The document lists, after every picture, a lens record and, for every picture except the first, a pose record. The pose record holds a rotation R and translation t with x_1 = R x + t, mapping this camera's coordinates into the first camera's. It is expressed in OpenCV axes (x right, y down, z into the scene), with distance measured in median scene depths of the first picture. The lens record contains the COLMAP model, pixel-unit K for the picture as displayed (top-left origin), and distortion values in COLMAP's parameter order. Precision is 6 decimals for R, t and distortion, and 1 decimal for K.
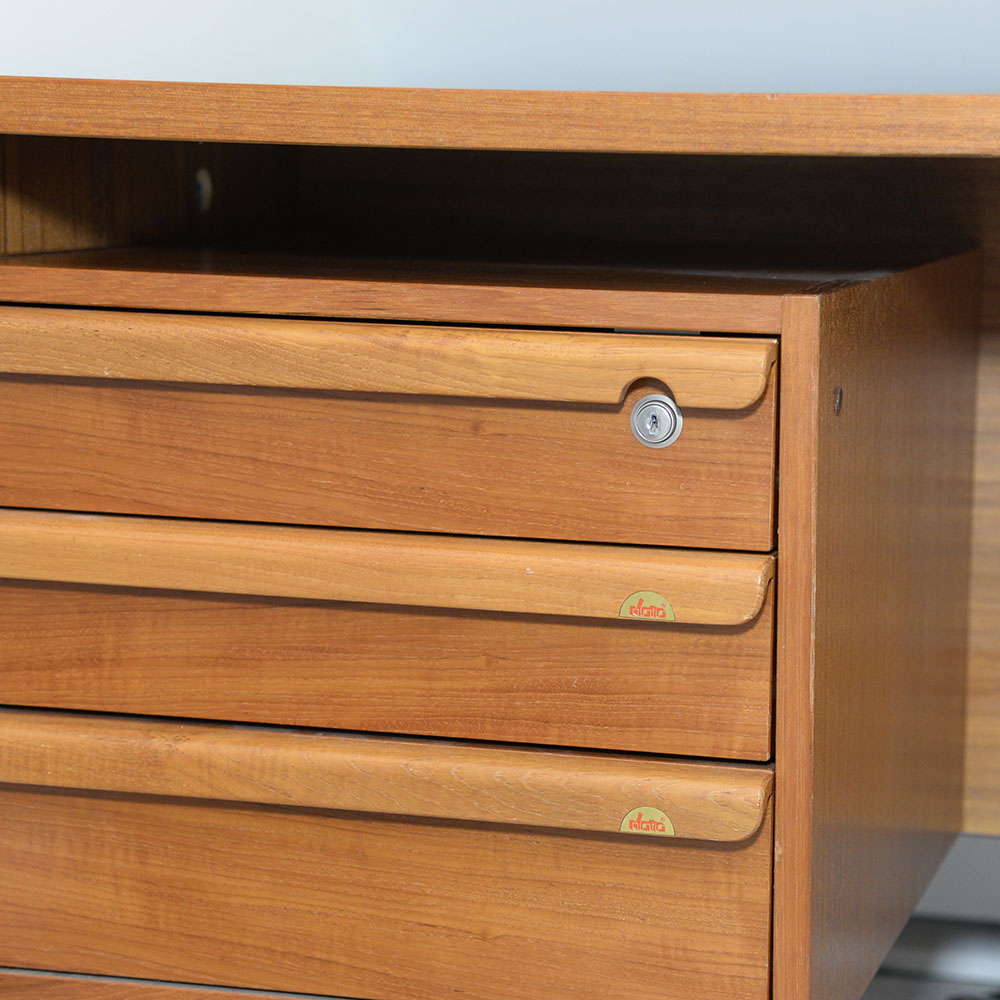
lens RADIAL K [[2874.5, 0, 575.1], [0, 2874.5, 621.7], [0, 0, 1]] dist [0.111681, 0.000000]
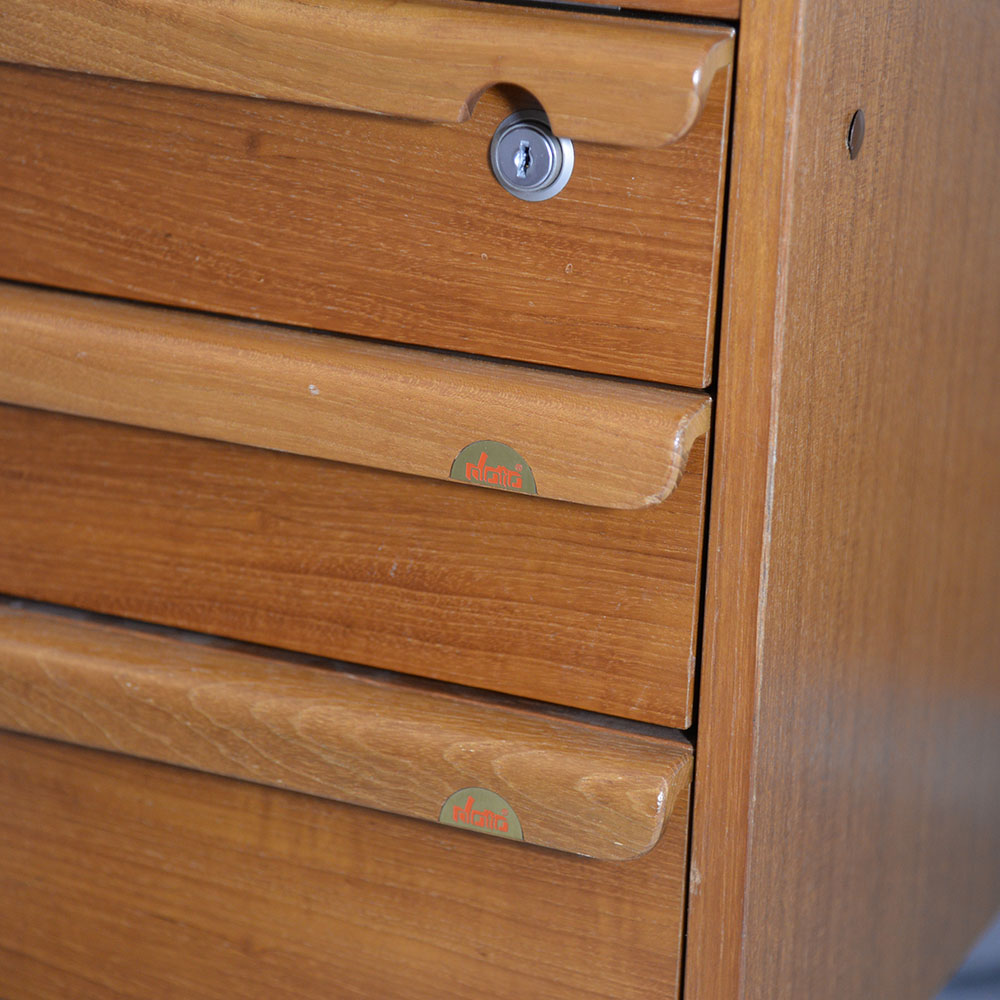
lens RADIAL K [[3007.0, 0, 520.2], [0, 3007.0, 474.6], [0, 0, 1]] dist [0.352669, 0.000000]
pose [[0.987338, 0.077123, -0.138622, 0.115164], [-0.064407, 0.993487, 0.093992, -0.061532], [0.144968, -0.083874, 0.985875, 0.371711]]
